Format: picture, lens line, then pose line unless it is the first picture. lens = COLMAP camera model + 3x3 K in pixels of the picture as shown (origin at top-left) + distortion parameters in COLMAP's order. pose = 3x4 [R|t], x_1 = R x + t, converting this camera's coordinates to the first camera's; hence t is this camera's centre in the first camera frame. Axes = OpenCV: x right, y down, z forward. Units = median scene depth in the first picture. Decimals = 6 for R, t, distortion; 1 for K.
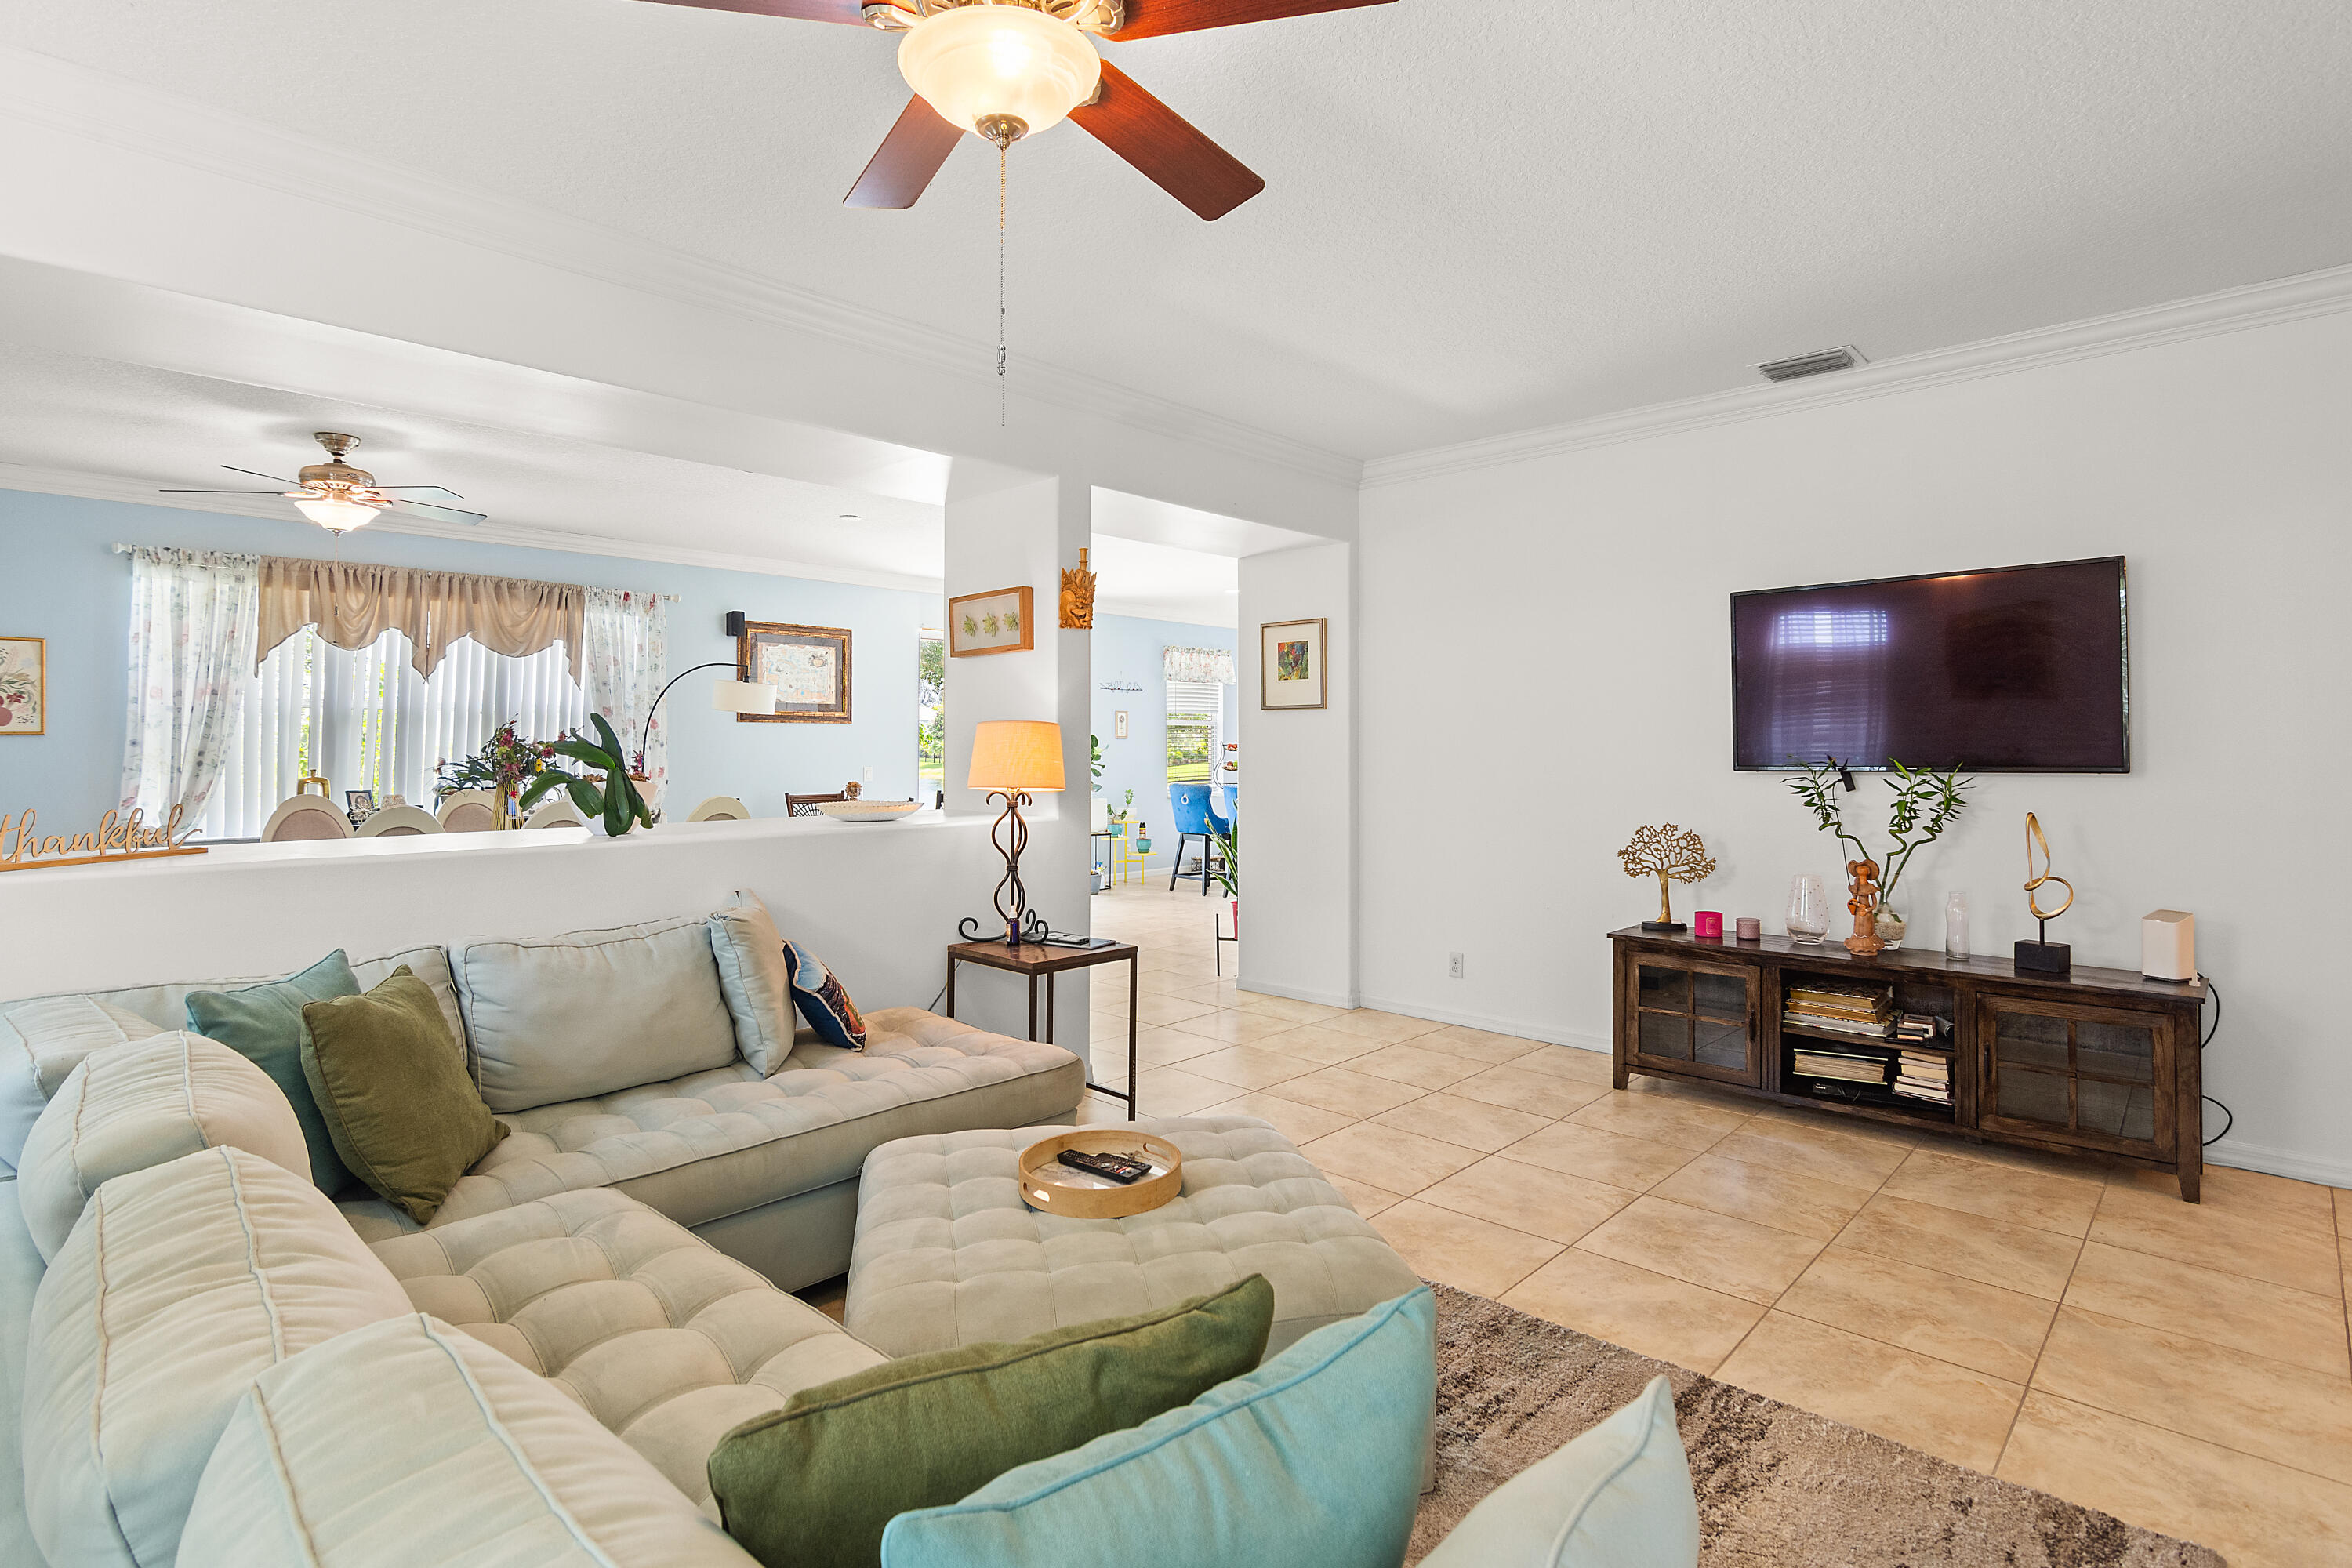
lens RADIAL K [[1154.7, 0, 1167.6], [0, 1154.7, 773.3], [0, 0, 1]] dist [-0.012684, 0.000090]
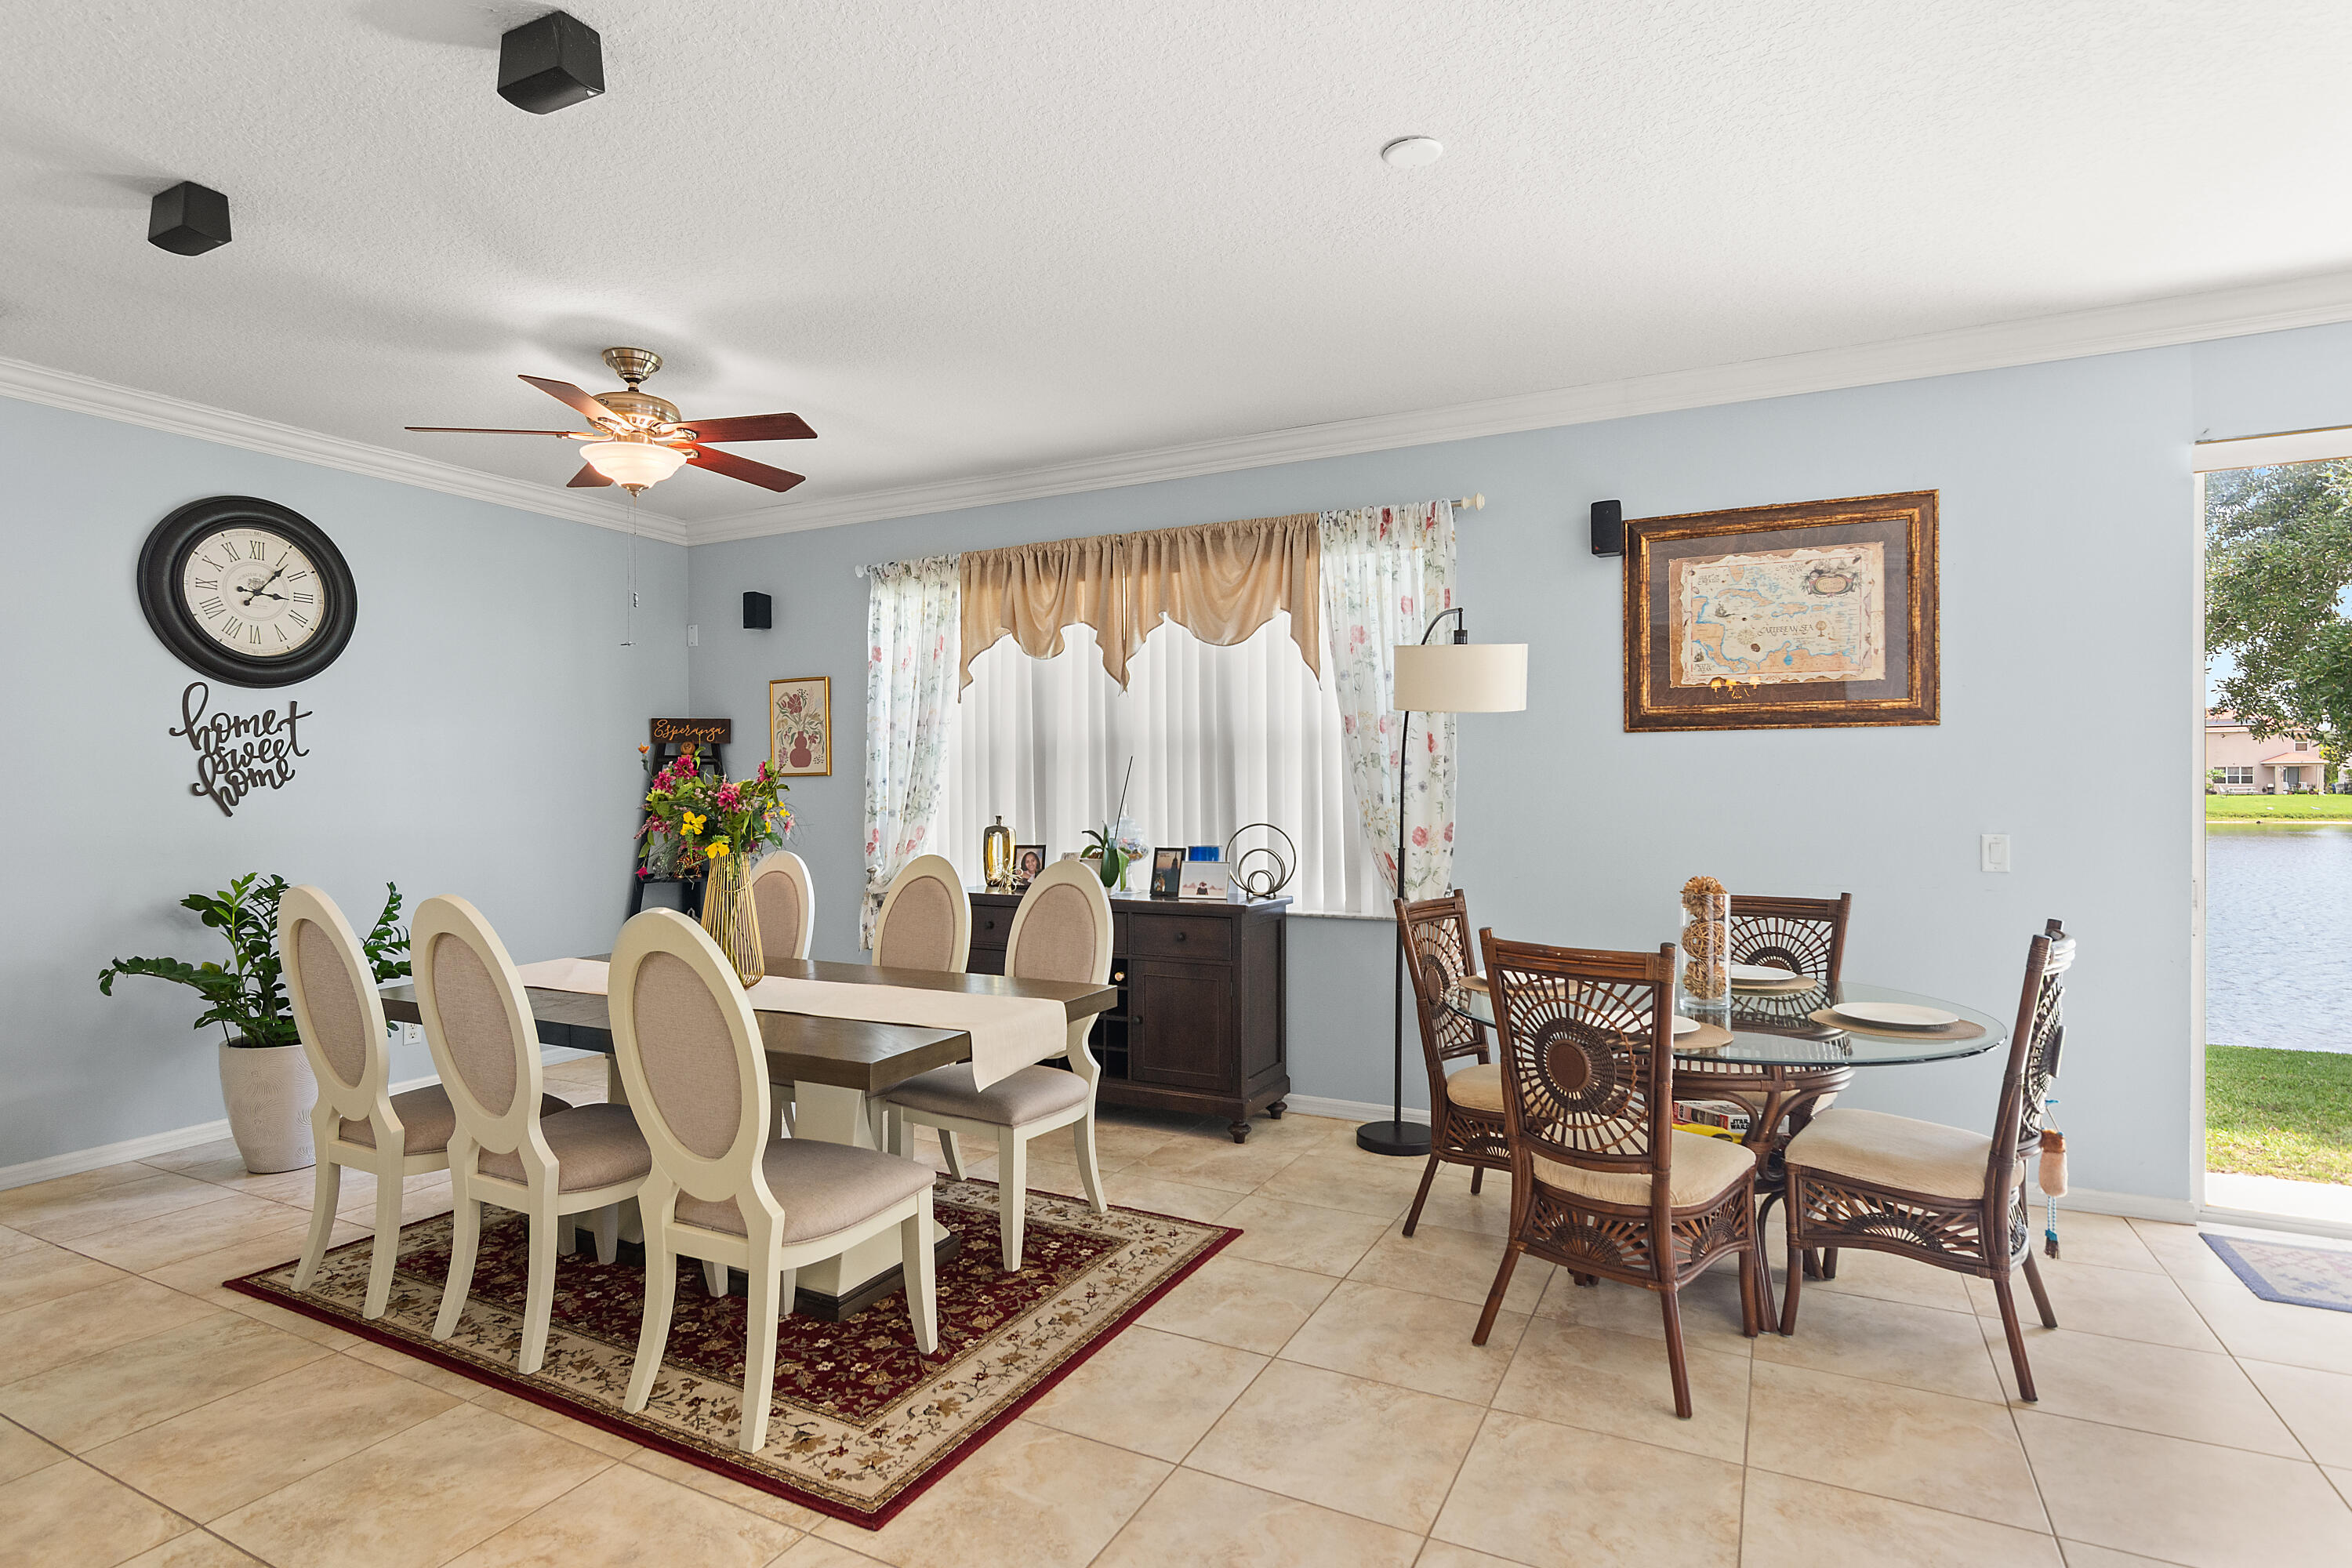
lens RADIAL K [[1193.1, 0, 1159.9], [0, 1193.1, 788.6], [0, 0, 1]] dist [-0.003543, -0.000944]
pose [[0.279981, 0.002019, -0.960003, 0.061081], [-0.018141, 0.999830, -0.003188, -0.019483], [0.959834, 0.018308, 0.279971, 0.808710]]
